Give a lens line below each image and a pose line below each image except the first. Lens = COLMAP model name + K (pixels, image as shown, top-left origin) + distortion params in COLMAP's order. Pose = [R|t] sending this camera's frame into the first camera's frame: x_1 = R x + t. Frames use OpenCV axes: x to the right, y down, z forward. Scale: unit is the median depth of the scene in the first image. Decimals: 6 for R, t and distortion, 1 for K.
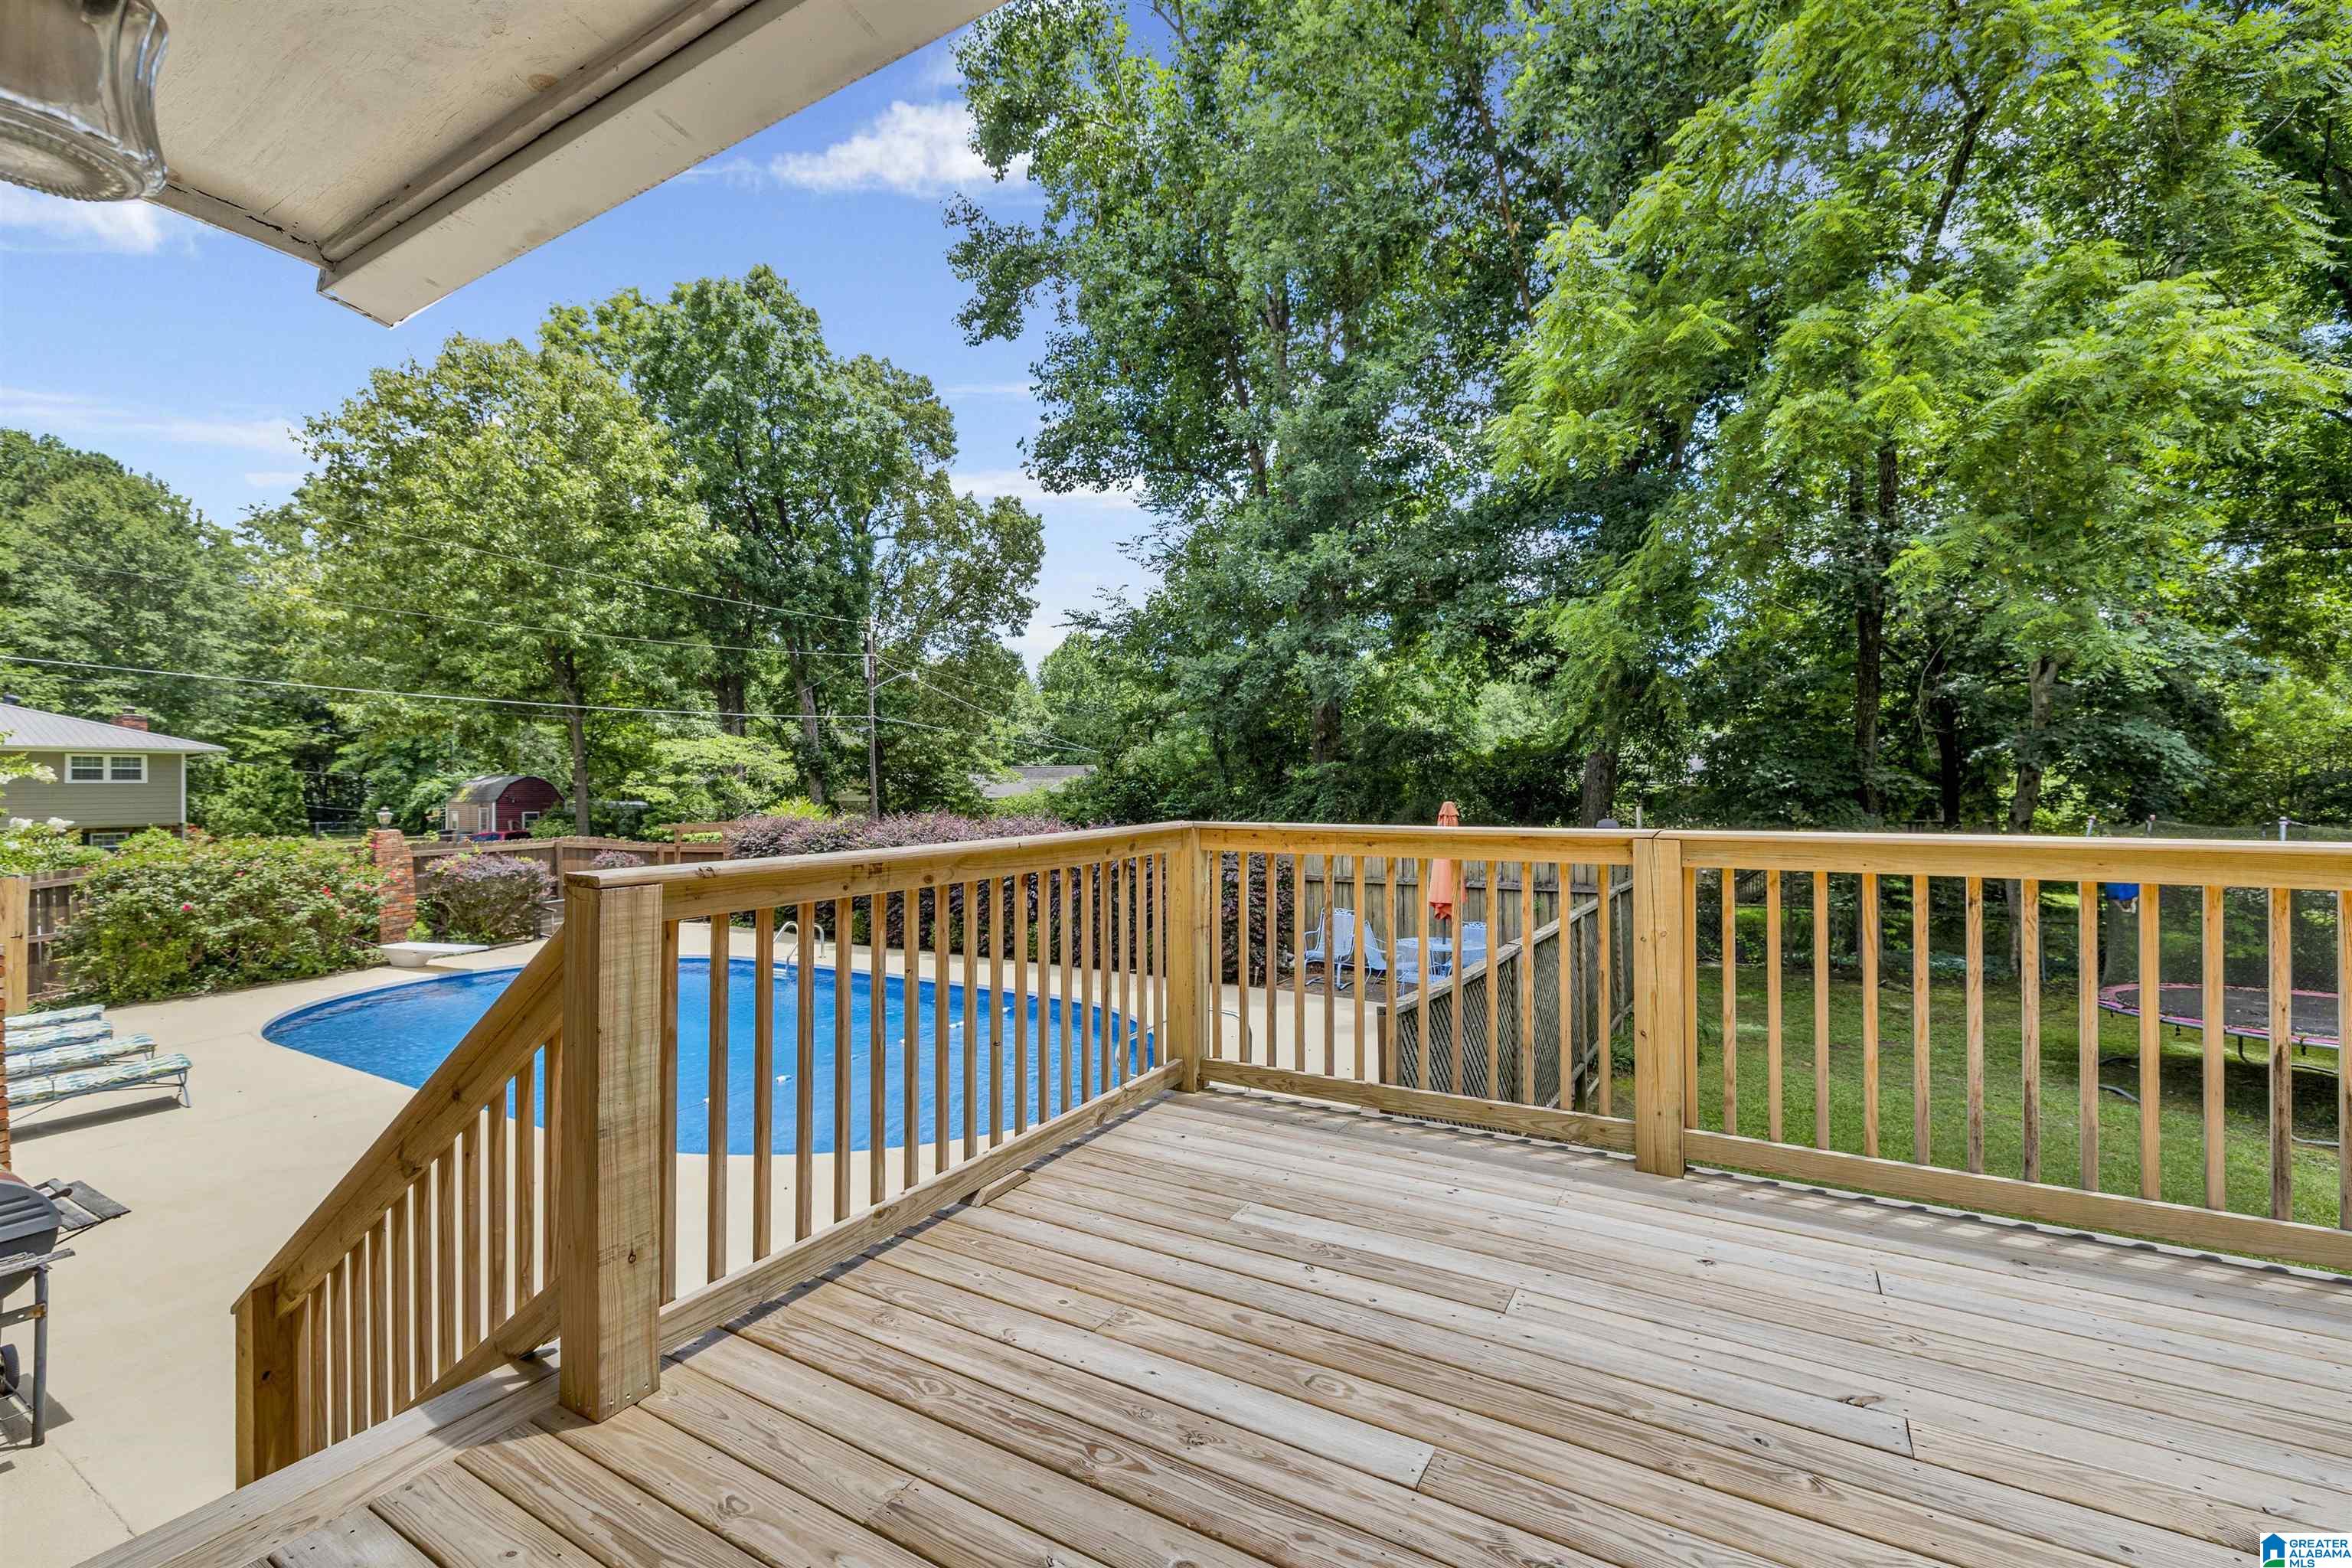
lens RADIAL K [[1038.6, 0, 1176.0], [0, 1038.6, 784.0], [0, 0, 1]] dist [0.000467, 0.000055]
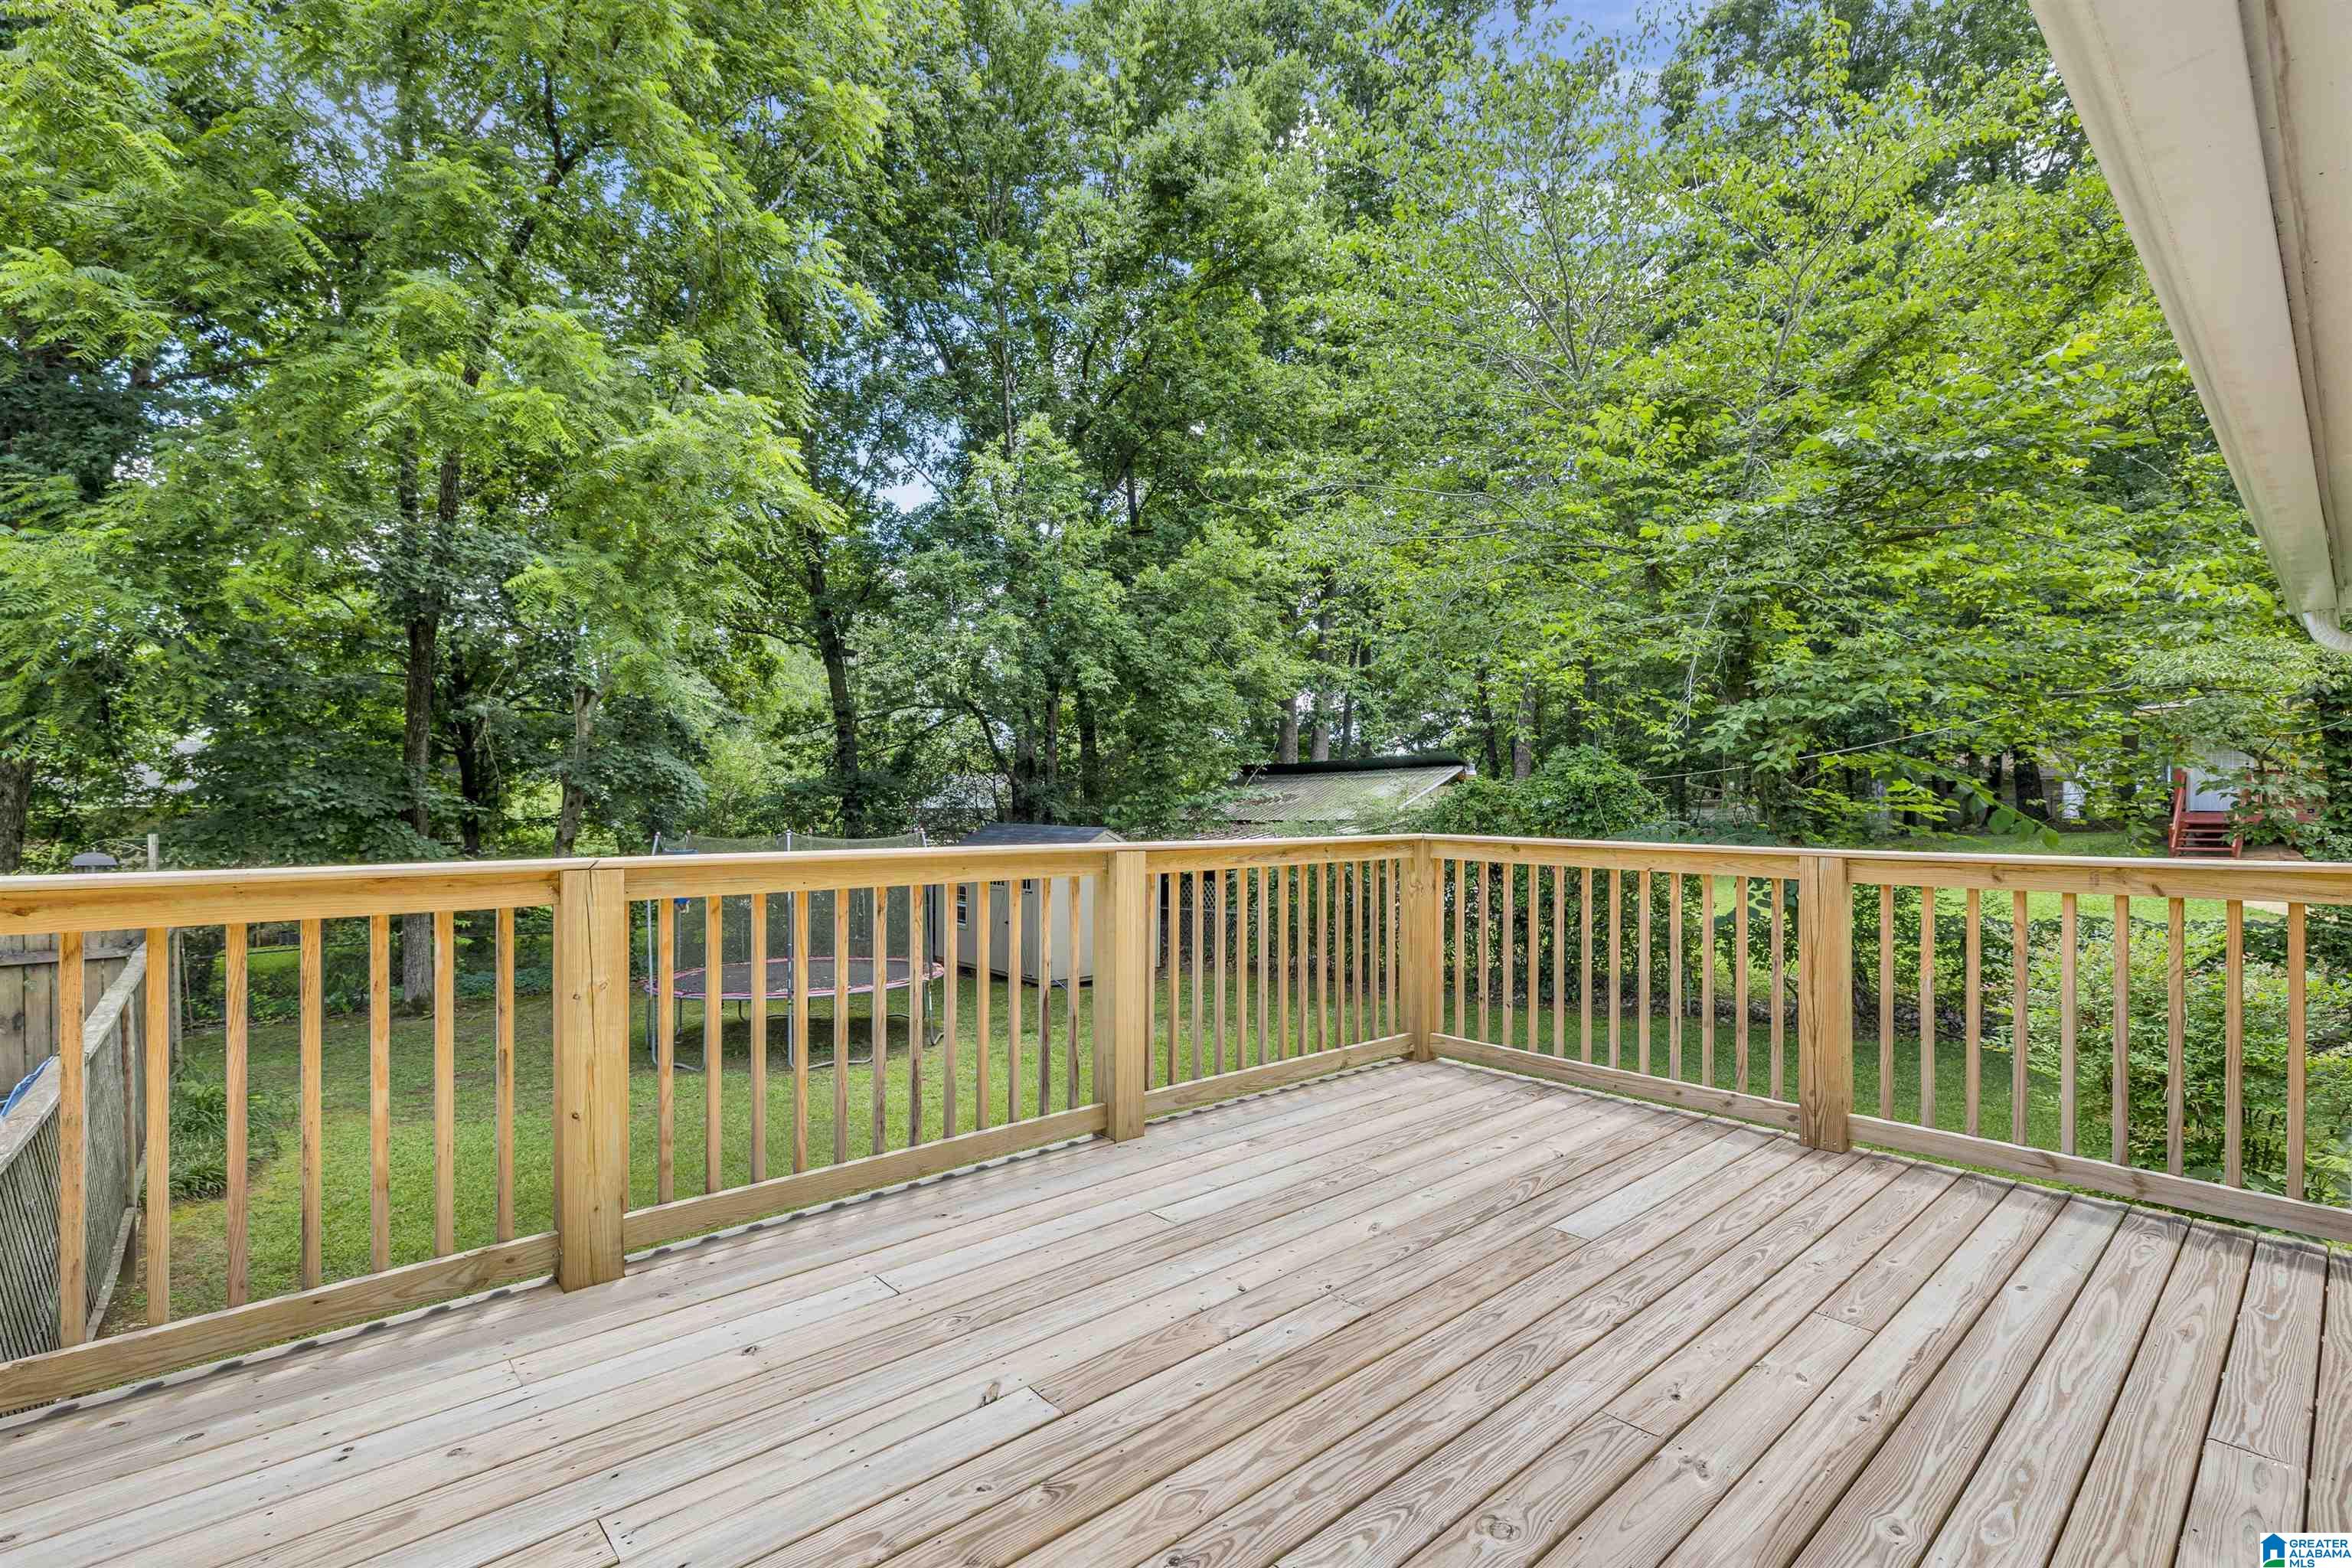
lens RADIAL K [[1043.1, 0, 1179.0], [0, 1043.1, 812.8], [0, 0, 1]] dist [0.001936, 0.000010]
pose [[0.290776, -0.005811, 0.956774, -0.069703], [-0.001451, 0.999978, 0.006514, 0.000893], [-0.956790, -0.003283, 0.290761, 0.127876]]
